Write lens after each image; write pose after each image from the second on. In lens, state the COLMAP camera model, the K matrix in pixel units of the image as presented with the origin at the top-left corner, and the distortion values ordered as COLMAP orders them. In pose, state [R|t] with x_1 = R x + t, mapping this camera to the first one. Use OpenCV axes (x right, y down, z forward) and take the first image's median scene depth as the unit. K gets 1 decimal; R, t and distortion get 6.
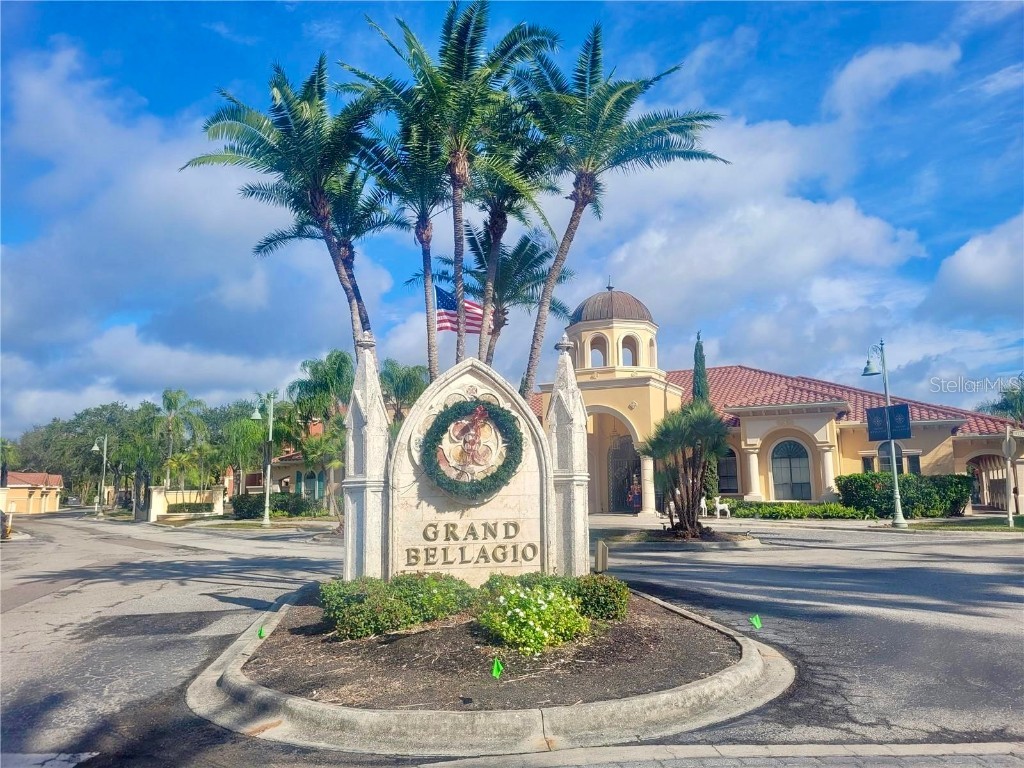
lens RADIAL K [[761.0, 0, 510.4], [0, 761.0, 382.5], [0, 0, 1]] dist [0.005715, 0.001201]
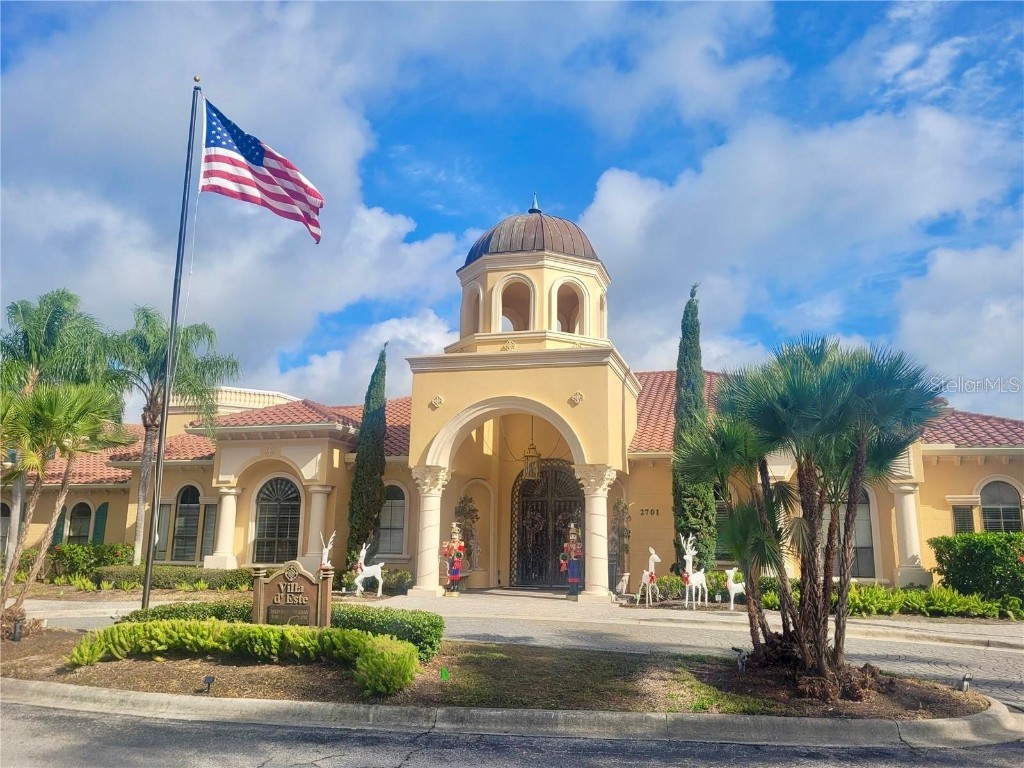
lens RADIAL K [[761.0, 0, 515.1], [0, 761.0, 383.8], [0, 0, 1]] dist [0.005715, 0.001201]
pose [[0.978386, 0.069981, 0.194586, 0.007270], [-0.056604, 0.995689, -0.073483, 0.063127], [-0.198889, 0.060880, 0.978129, 0.460926]]
